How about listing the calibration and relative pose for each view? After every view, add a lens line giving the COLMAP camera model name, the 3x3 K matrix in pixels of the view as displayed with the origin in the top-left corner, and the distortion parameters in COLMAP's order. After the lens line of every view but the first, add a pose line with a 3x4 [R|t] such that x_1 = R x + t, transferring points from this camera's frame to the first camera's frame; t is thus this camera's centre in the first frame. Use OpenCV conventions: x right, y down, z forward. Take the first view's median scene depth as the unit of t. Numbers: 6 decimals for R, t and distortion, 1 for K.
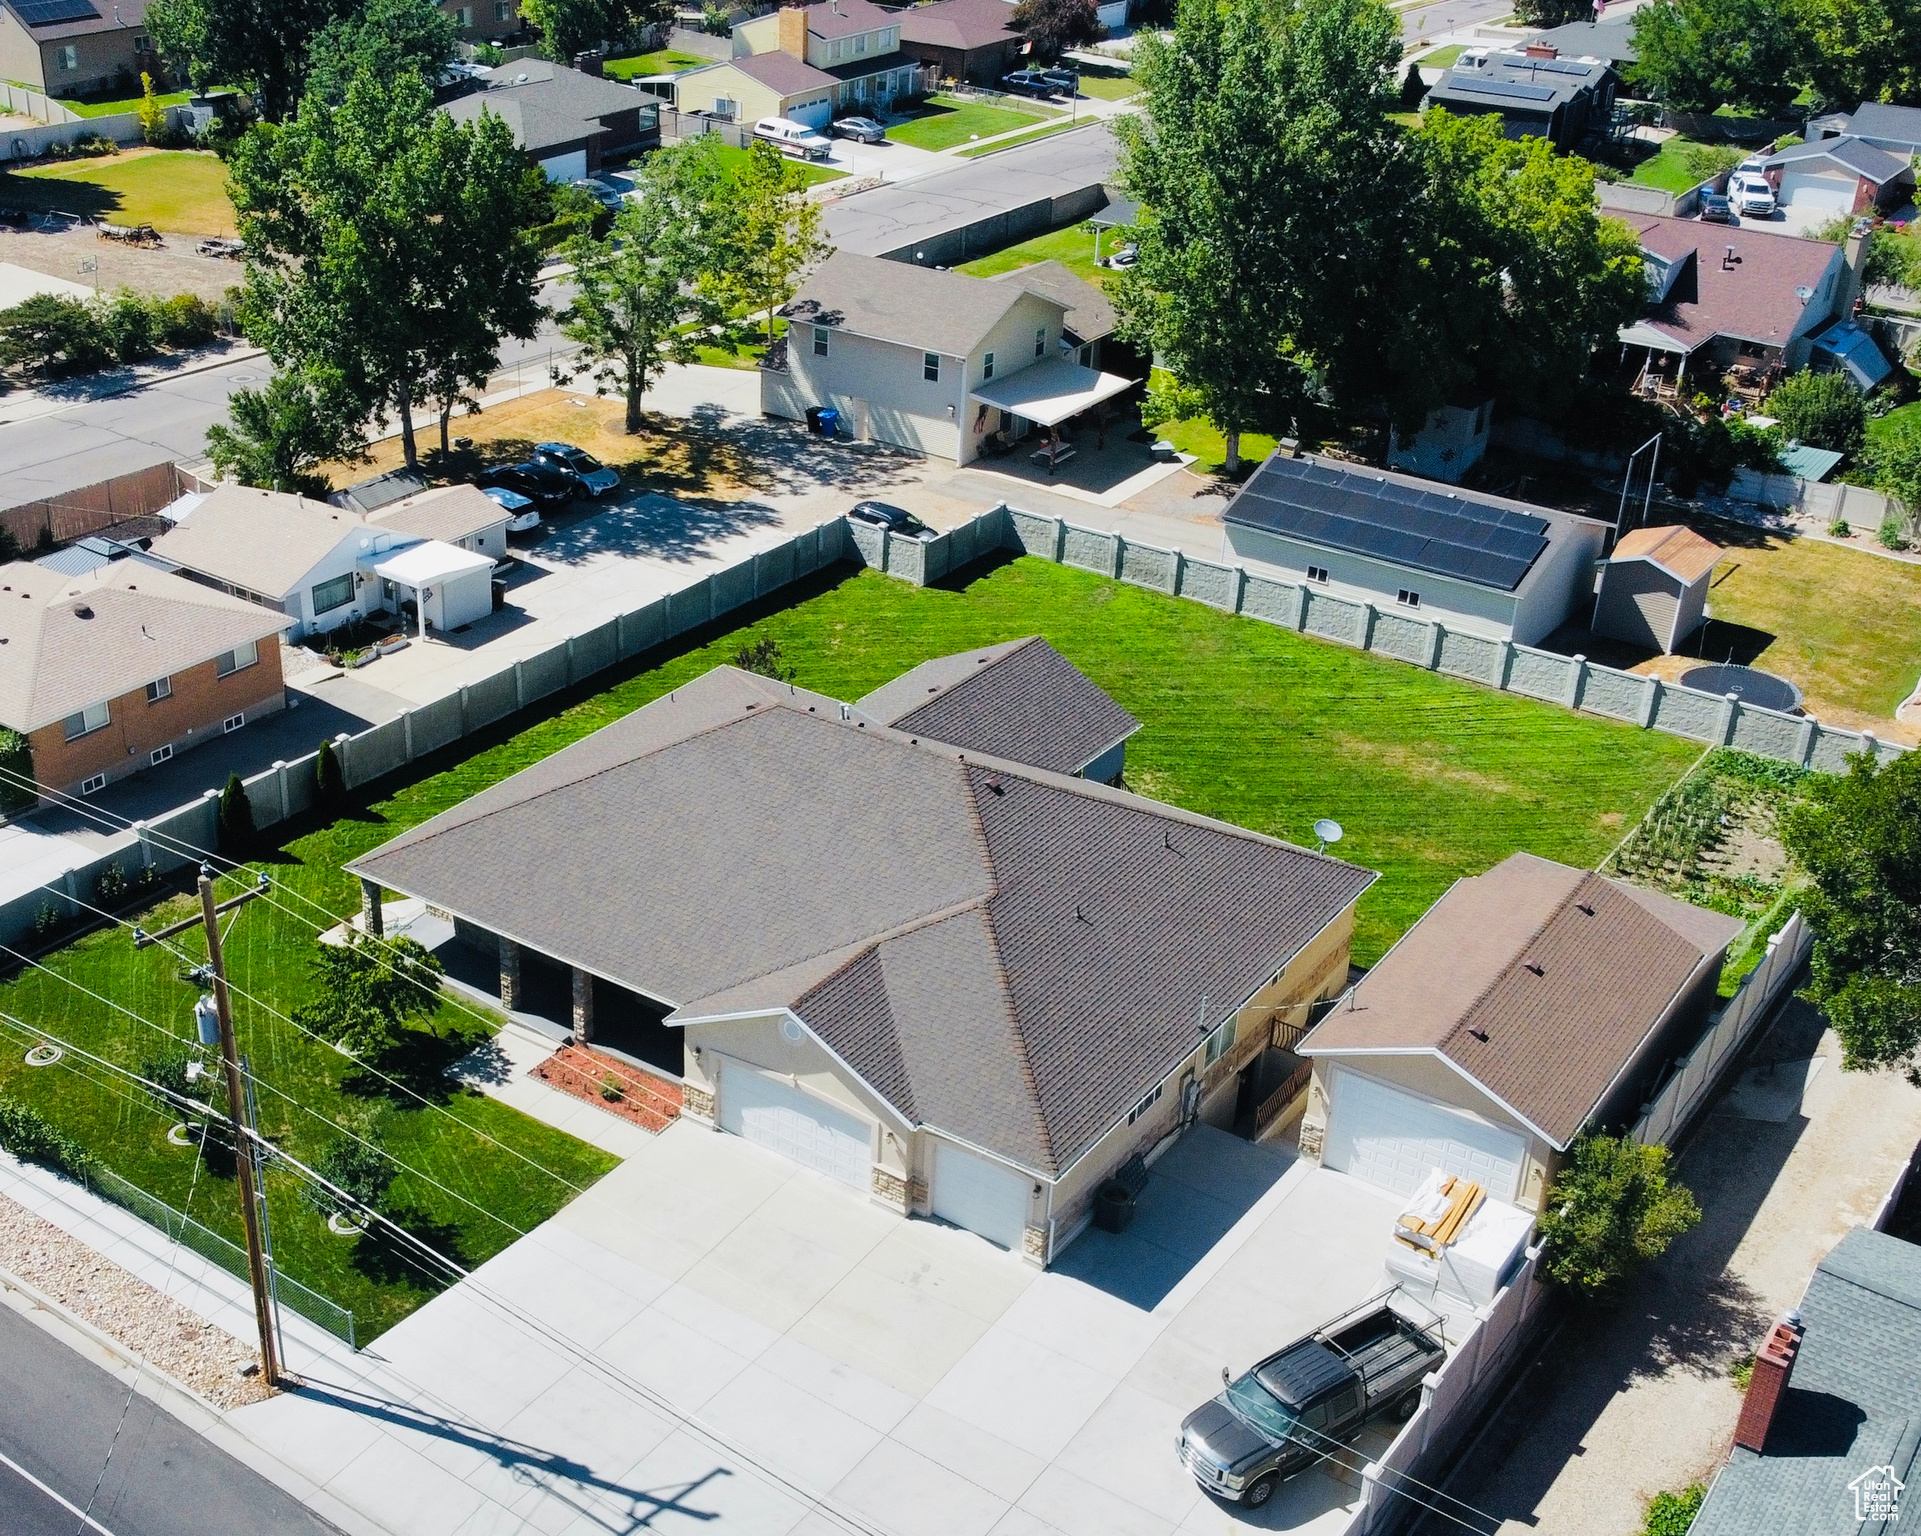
lens RADIAL K [[2294.9, 0, 791.0], [0, 2294.9, 874.2], [0, 0, 1]] dist [0.011519, -0.033824]
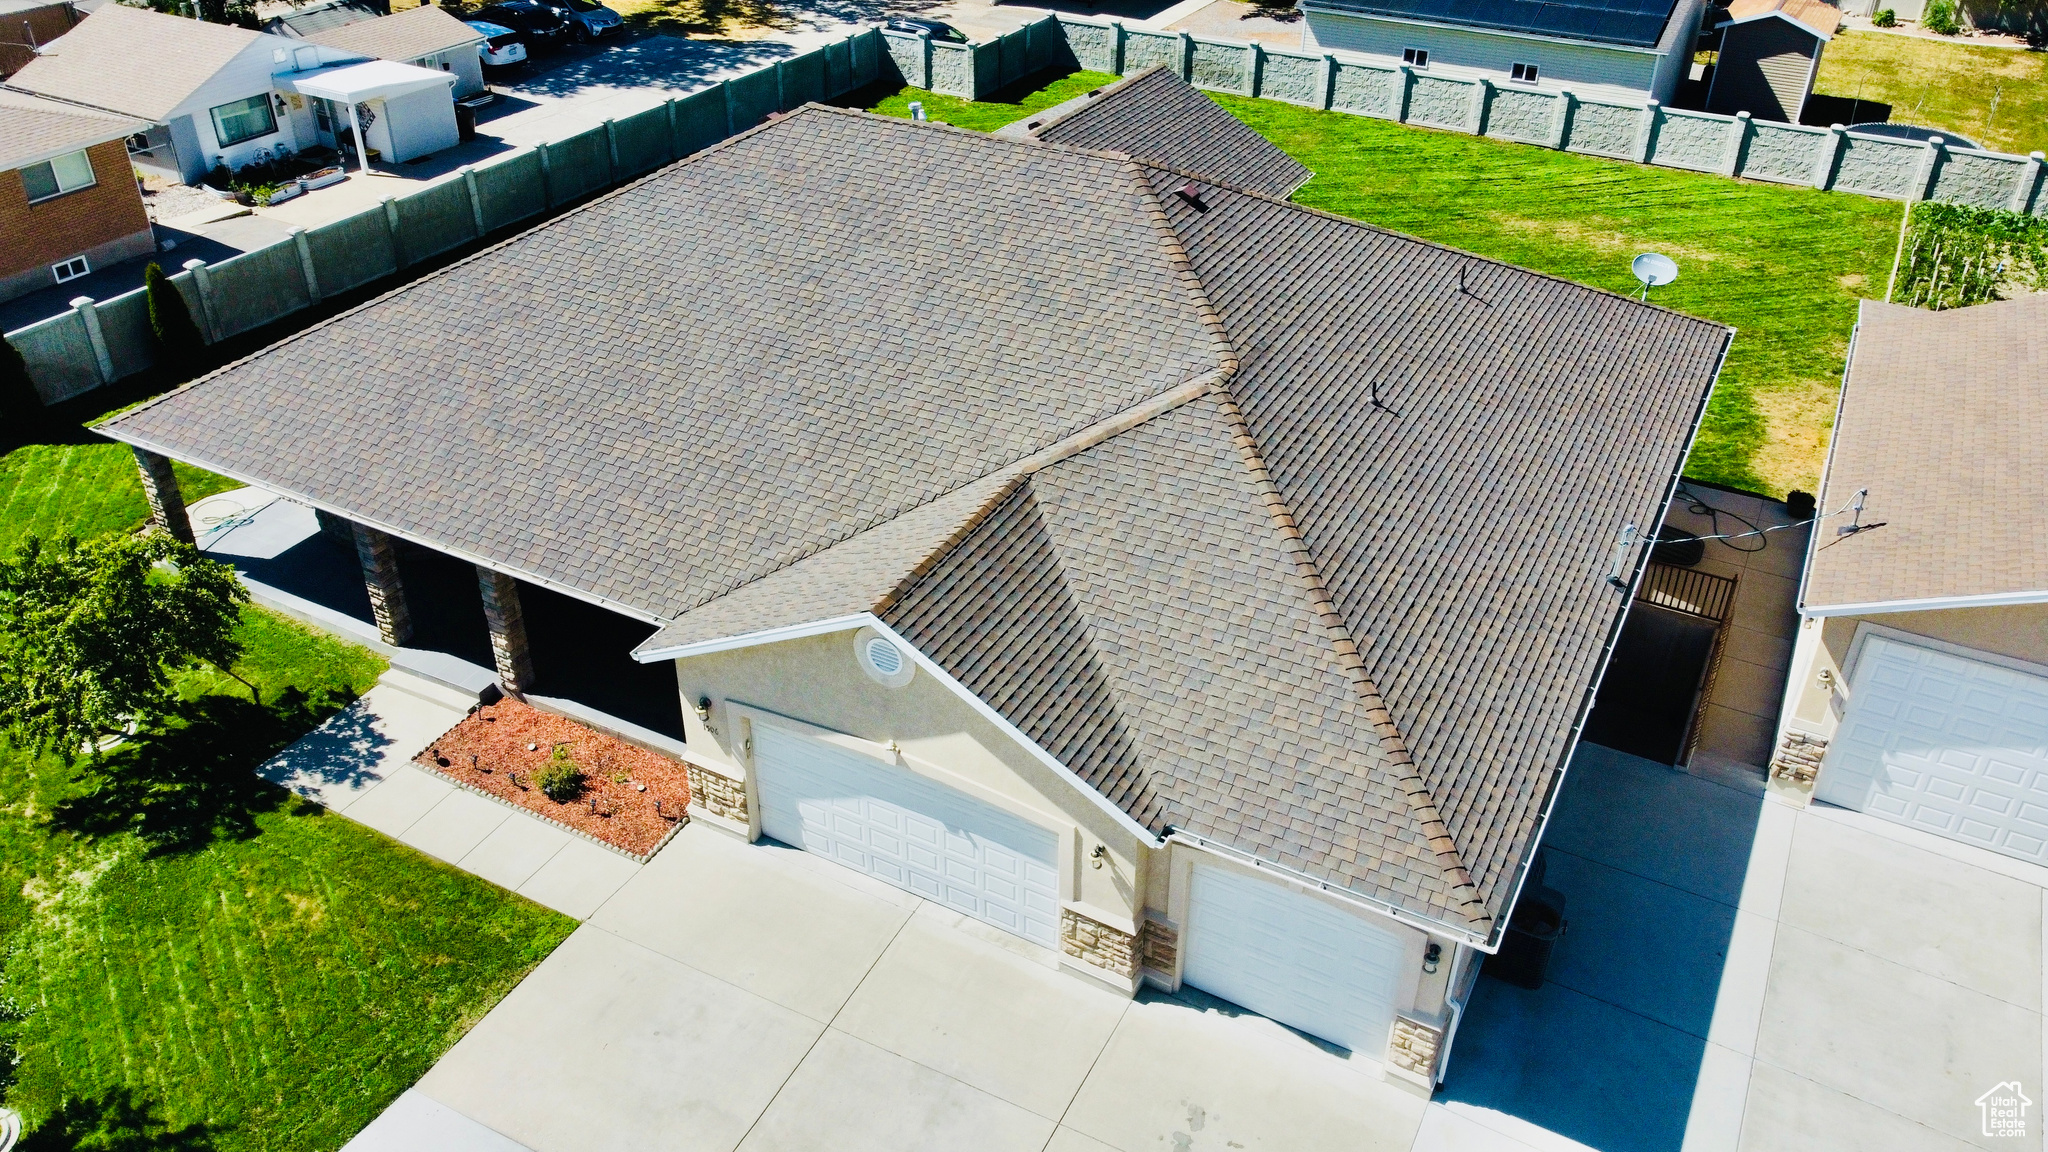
lens RADIAL K [[1550.1, 0, 1021.7], [0, 1550.1, 584.0], [0, 0, 1]] dist [-0.002092, -0.000878]
pose [[0.990989, -0.081993, 0.105916, -0.002726], [0.074873, 0.994766, 0.069537, 0.021753], [-0.111063, -0.060980, 0.991941, 0.459524]]
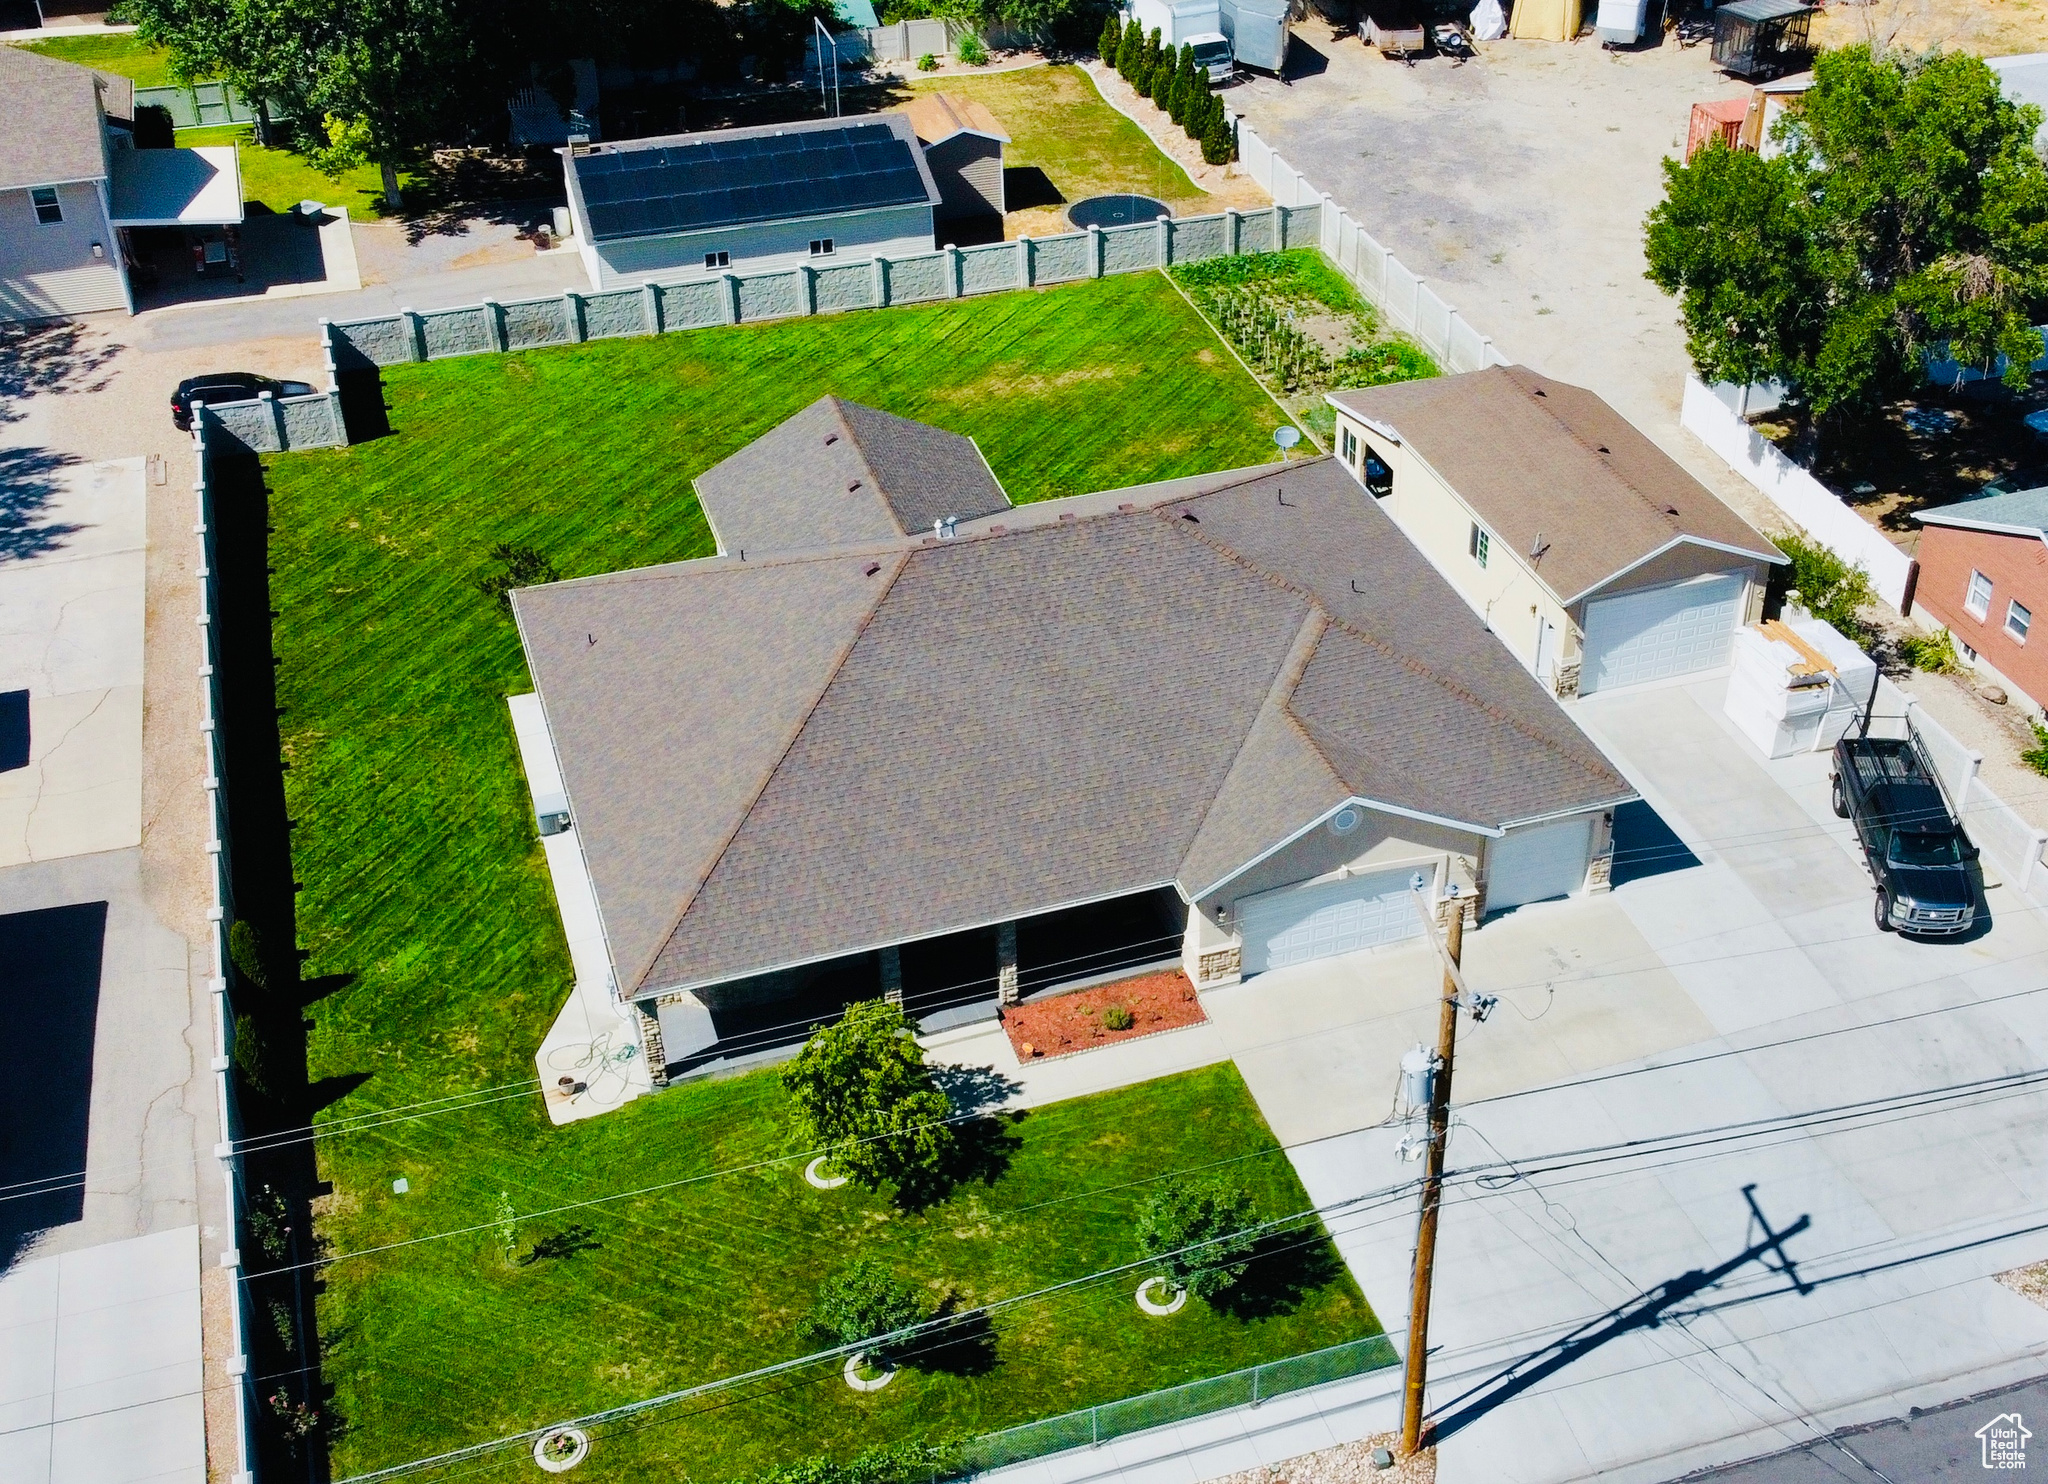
lens RADIAL K [[2410.6, 0, 1149.0], [0, 2410.6, 747.6], [0, 0, 1]] dist [0.022522, -0.049127]
pose [[0.565105, -0.476495, 0.673505, -0.463750], [0.410593, 0.870504, 0.271360, -0.170787], [-0.715591, 0.123190, 0.687571, 0.272088]]
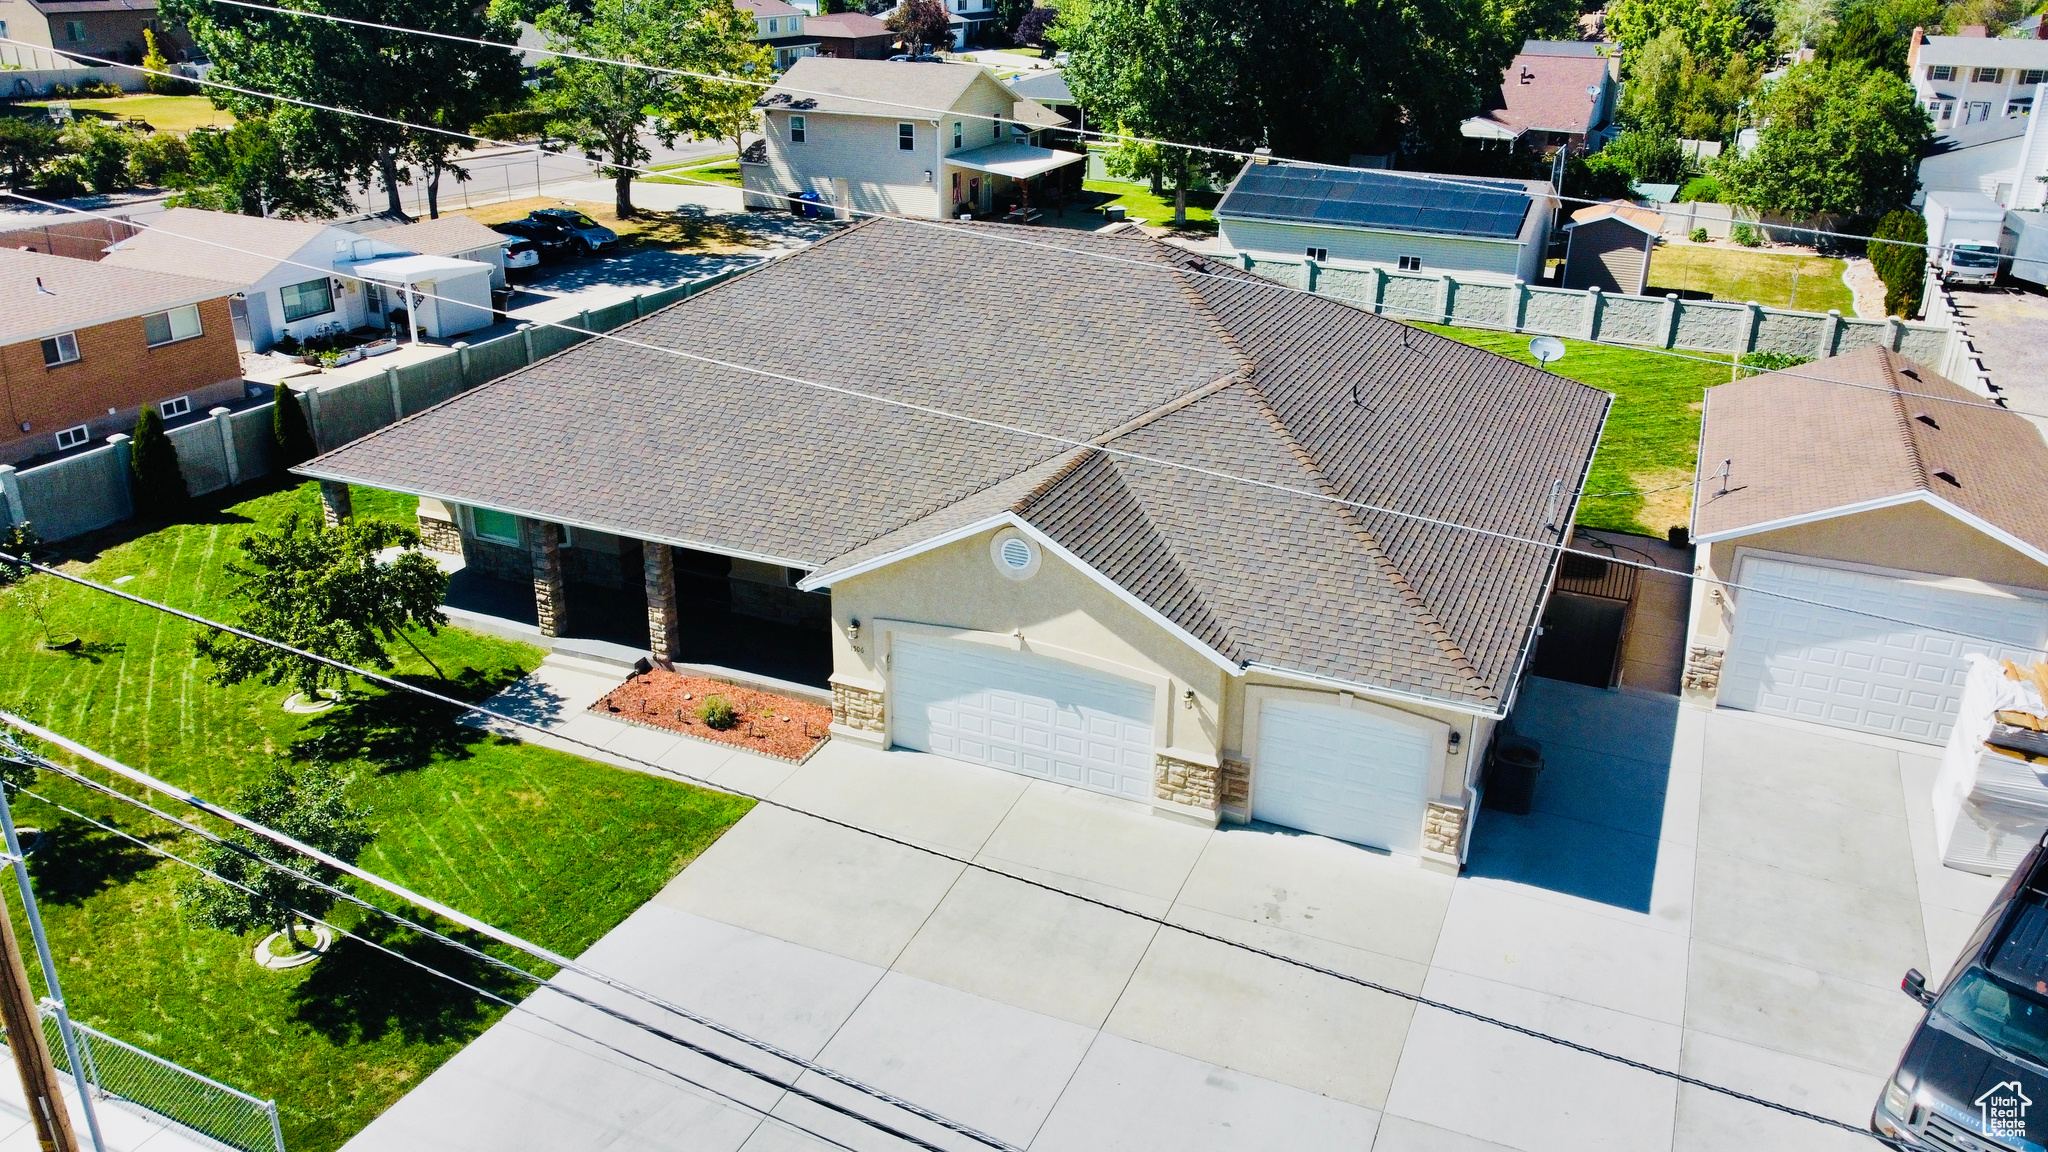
lens RADIAL K [[1550.1, 0, 1021.7], [0, 1550.1, 584.0], [0, 0, 1]] dist [-0.002092, -0.000878]
pose [[0.977648, -0.085306, 0.192163, -0.056096], [0.105709, 0.989503, -0.098541, 0.082050], [-0.181740, 0.116651, 0.976403, 0.398443]]
